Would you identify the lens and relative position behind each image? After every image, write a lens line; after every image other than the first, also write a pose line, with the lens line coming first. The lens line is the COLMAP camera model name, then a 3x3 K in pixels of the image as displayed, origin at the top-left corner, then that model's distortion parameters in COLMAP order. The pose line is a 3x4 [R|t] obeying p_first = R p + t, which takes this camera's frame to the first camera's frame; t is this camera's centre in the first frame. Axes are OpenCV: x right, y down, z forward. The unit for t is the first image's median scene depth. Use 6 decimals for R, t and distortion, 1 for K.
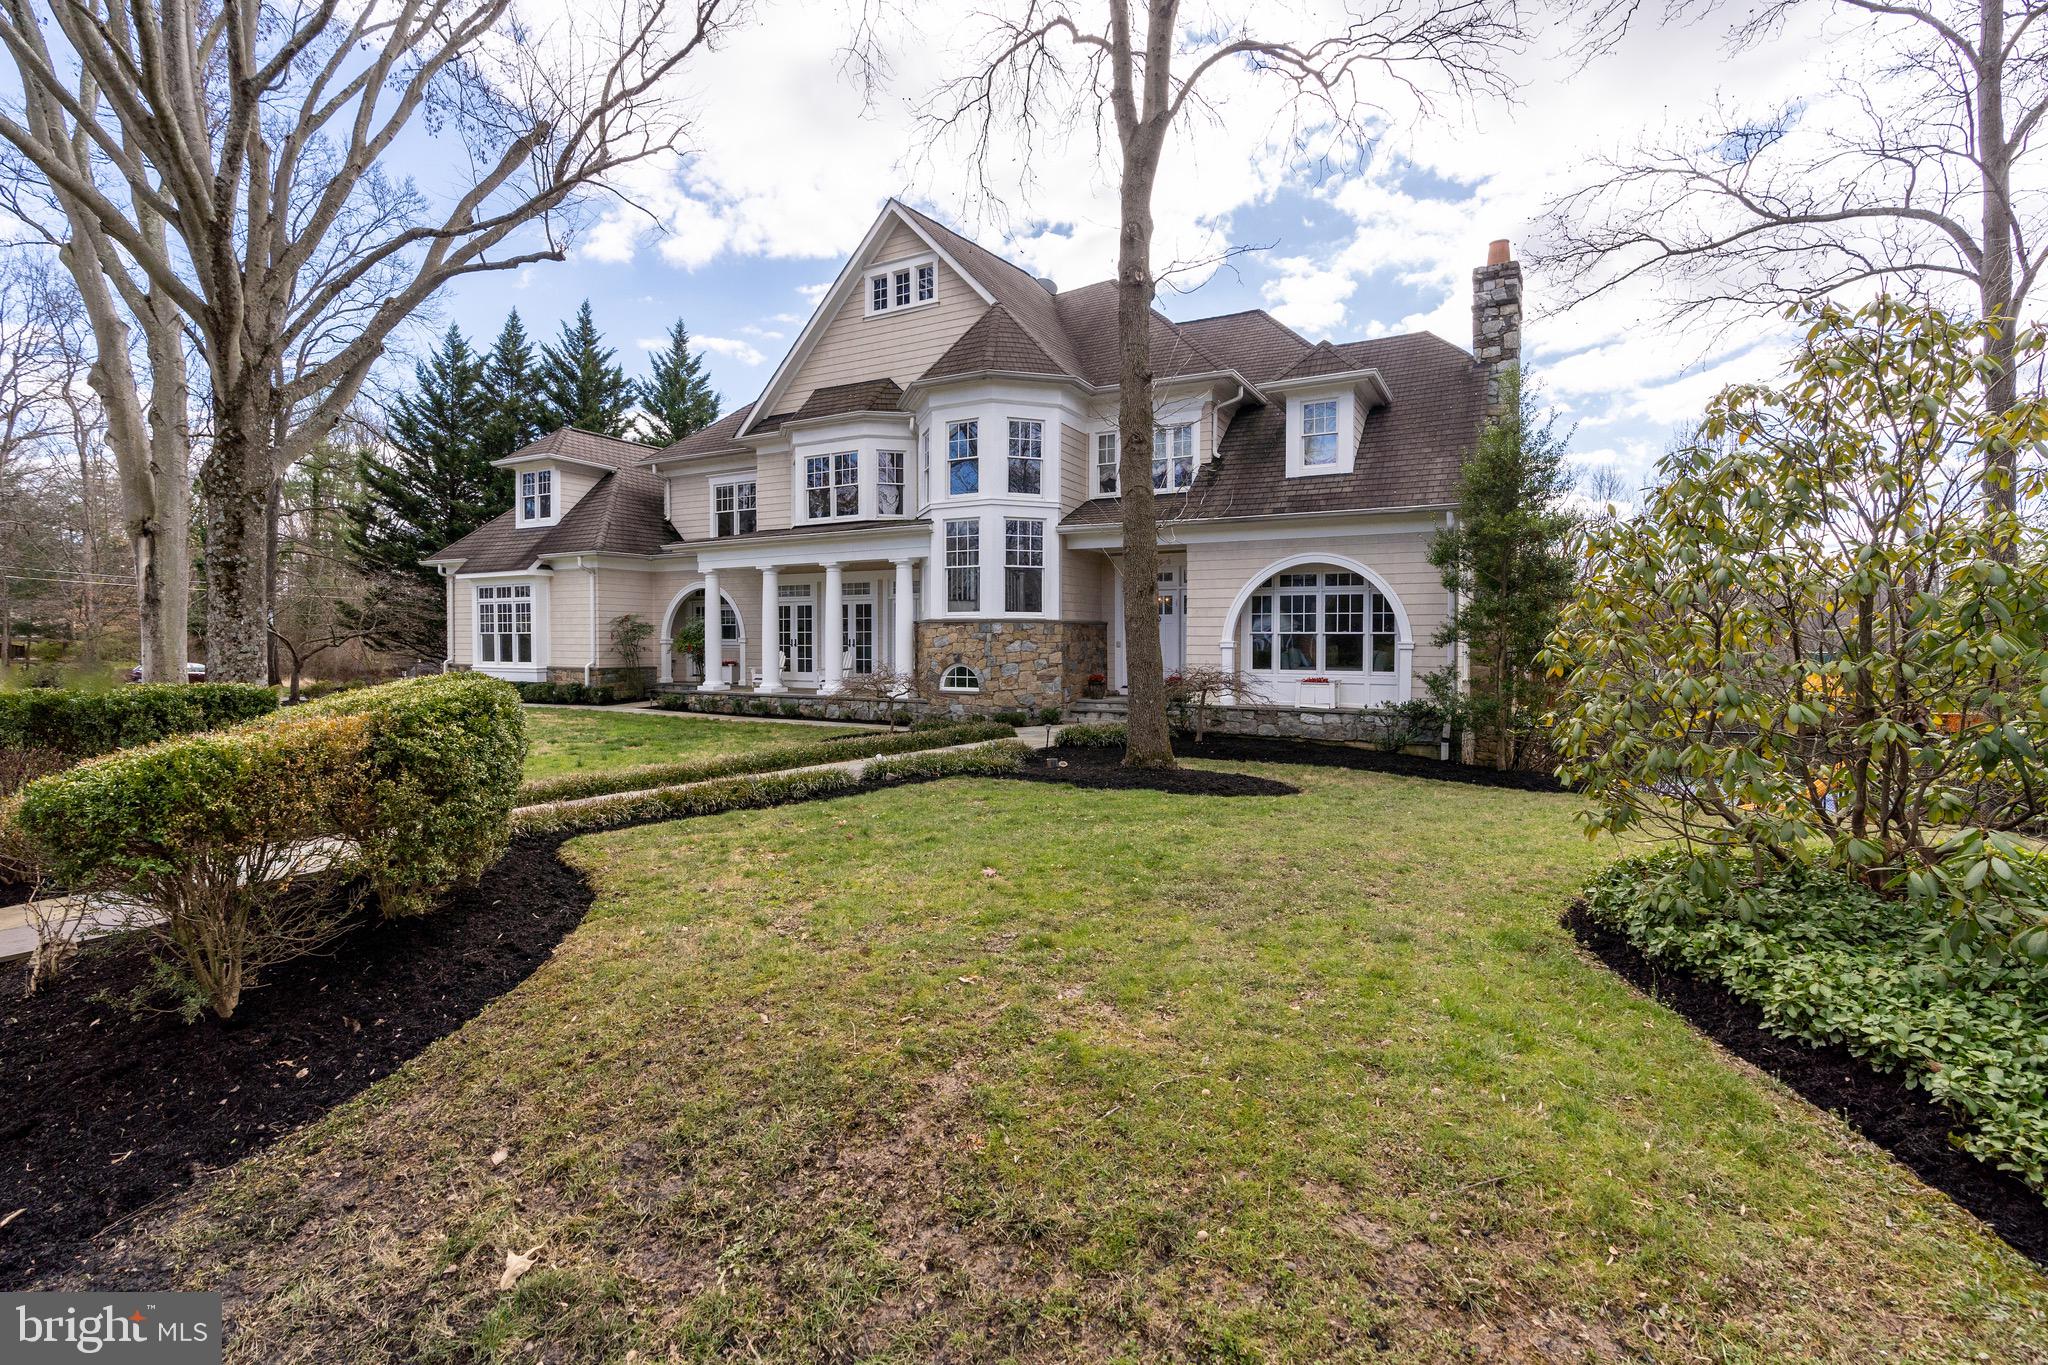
lens RADIAL K [[933.4, 0, 1113.4], [0, 933.4, 670.6], [0, 0, 1]] dist [-0.001567, -0.000038]
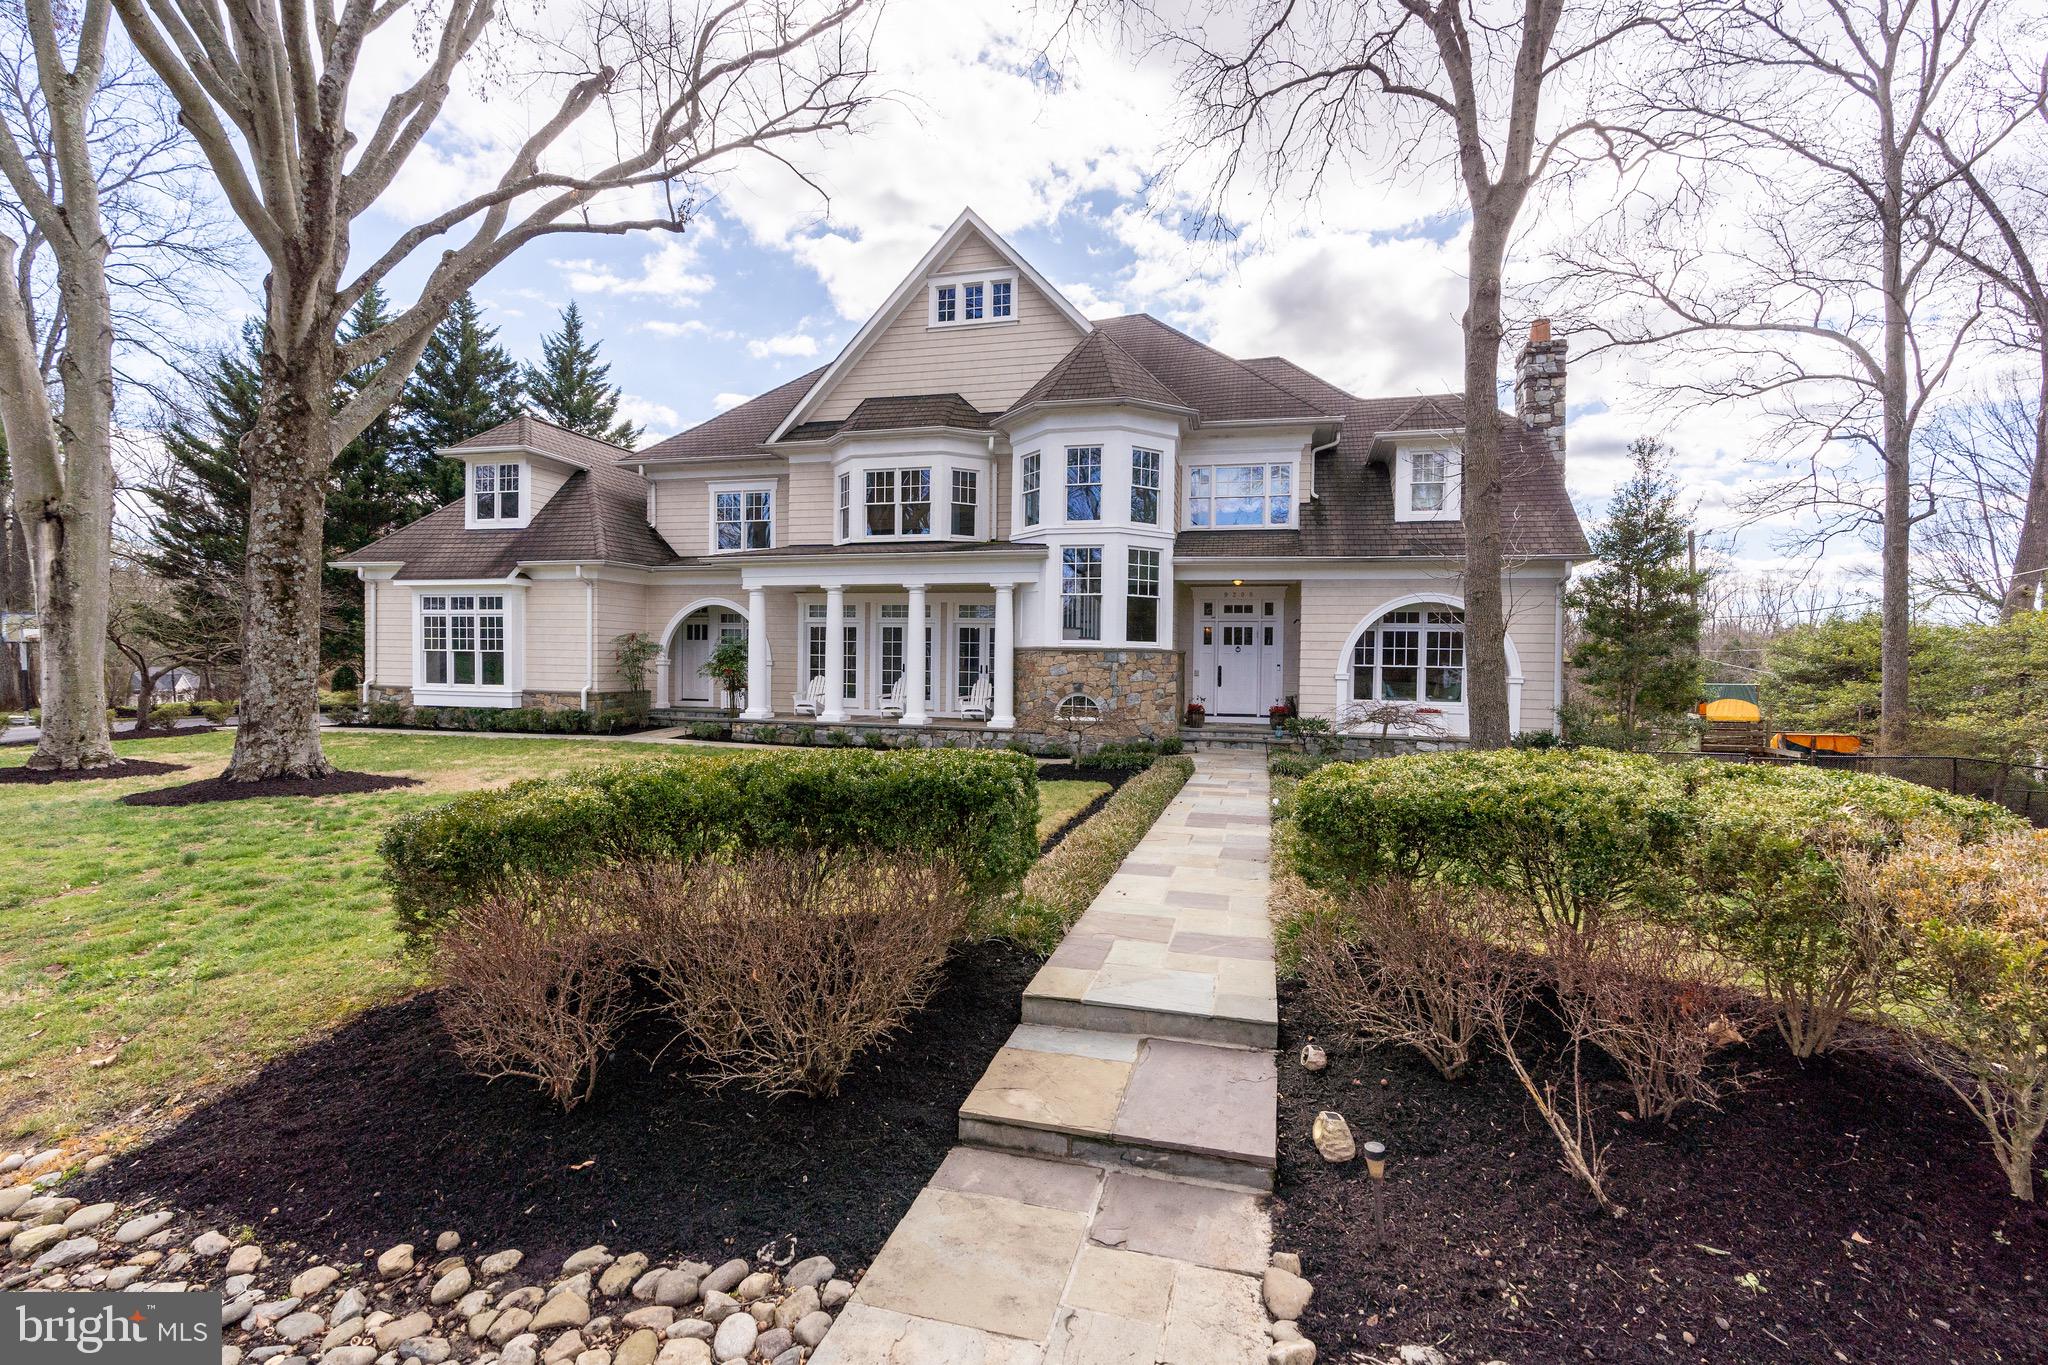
lens RADIAL K [[888.7, 0, 1114.8], [0, 888.7, 688.5], [0, 0, 1]] dist [-0.002138, 0.000160]
pose [[0.970754, 0.005617, 0.240012, -0.308997], [-0.006240, 0.999979, 0.001837, -0.012264], [-0.239997, -0.003281, 0.970768, 0.072405]]
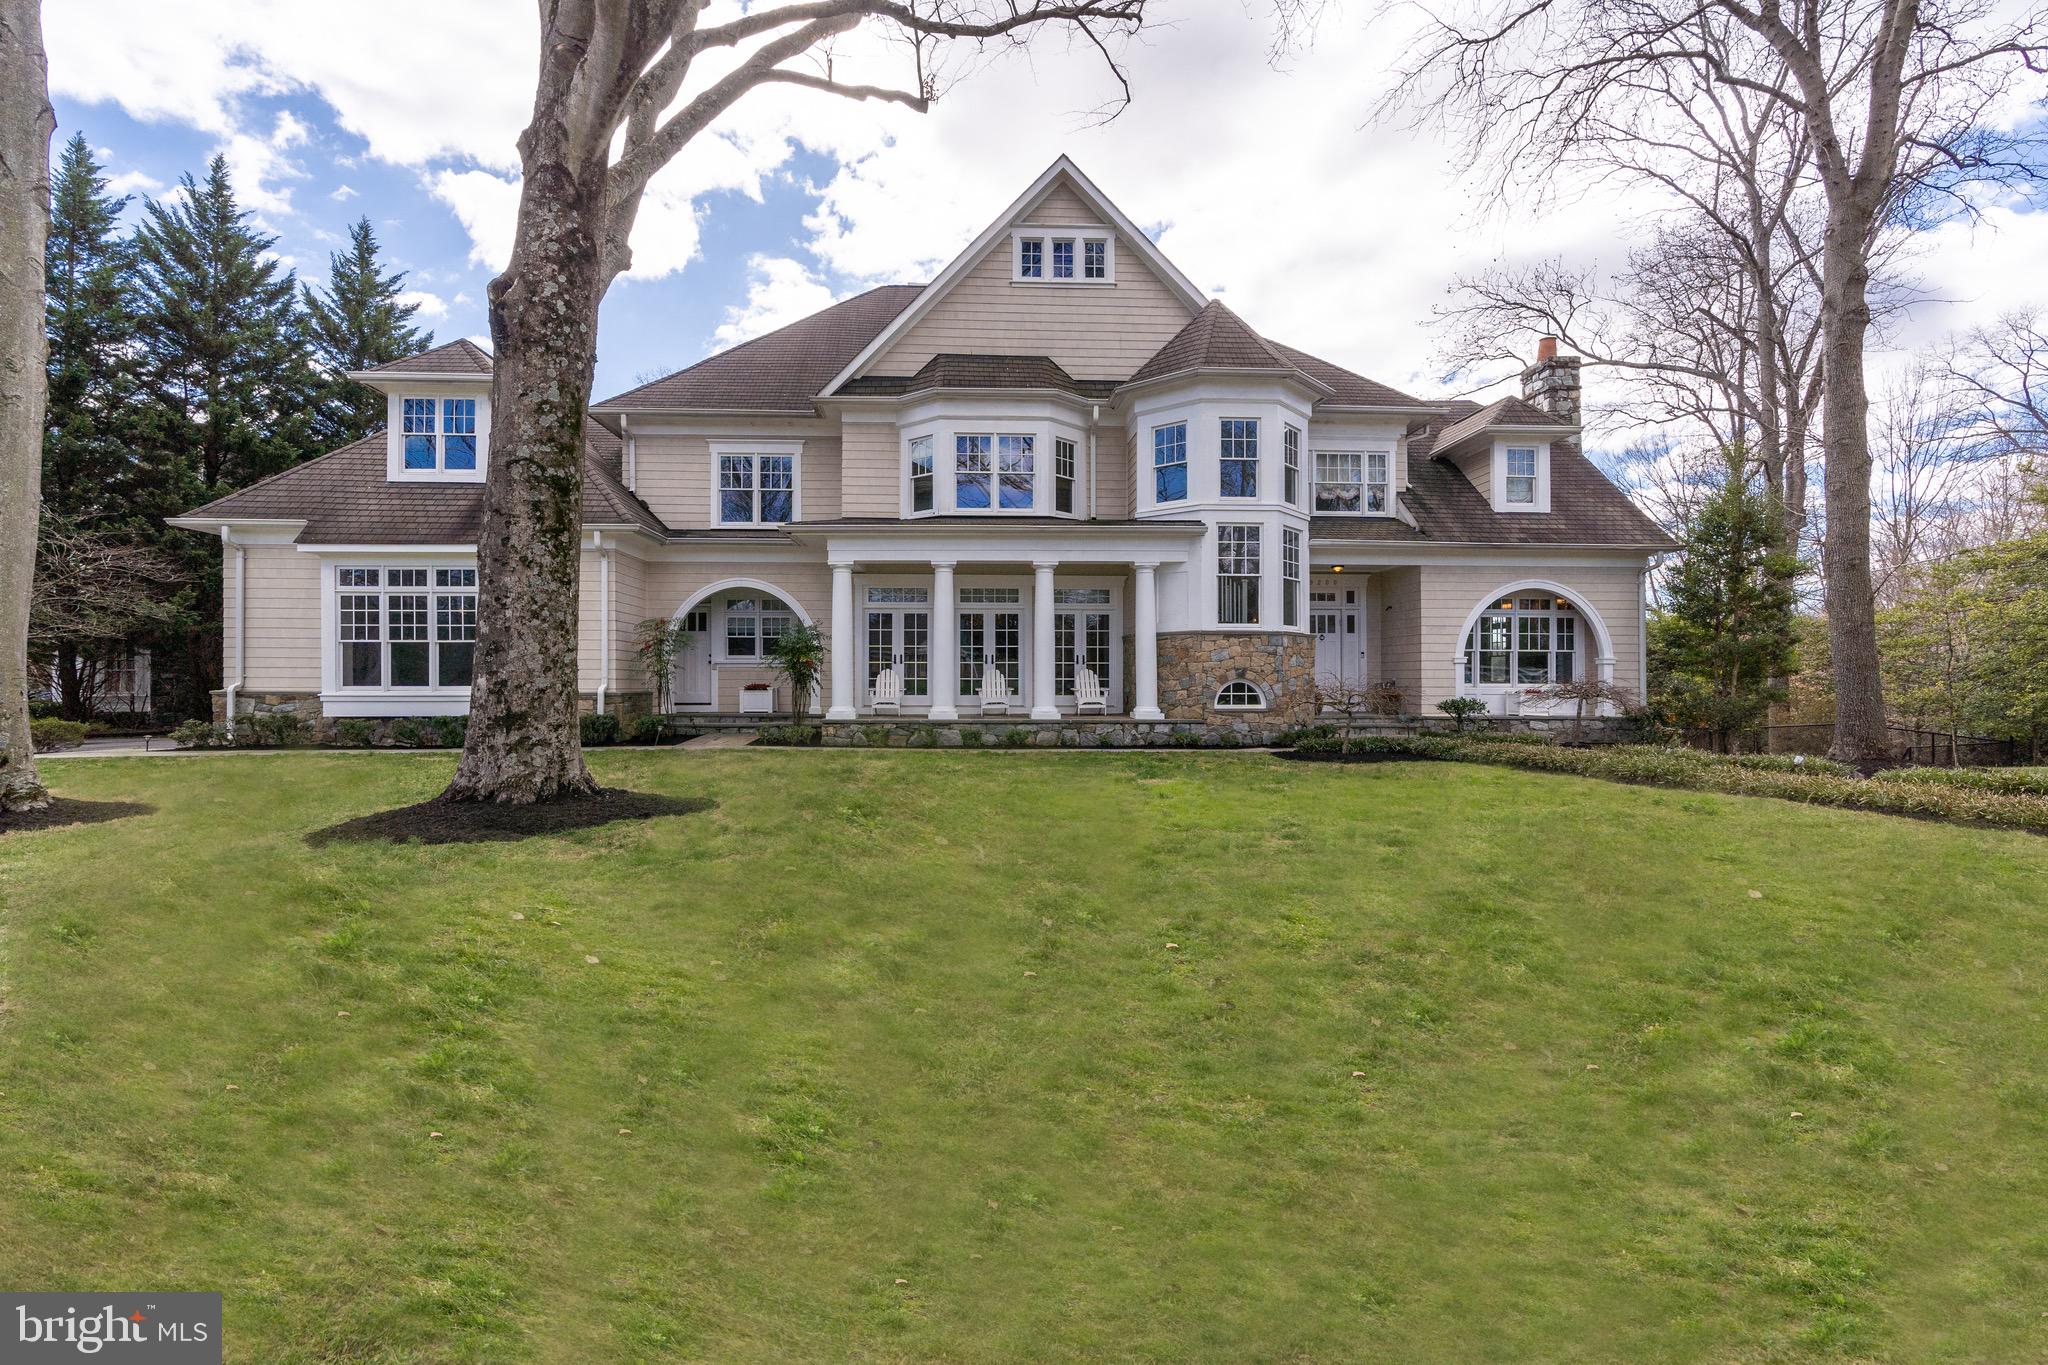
lens RADIAL K [[878.1, 0, 1068.2], [0, 878.1, 685.6], [0, 0, 1]] dist [-0.001925, -0.000278]
pose [[0.863704, -0.005465, 0.503970, -0.656839], [0.017088, 0.999684, -0.018444, 0.010514], [-0.503710, 0.024542, 0.863524, 0.294651]]
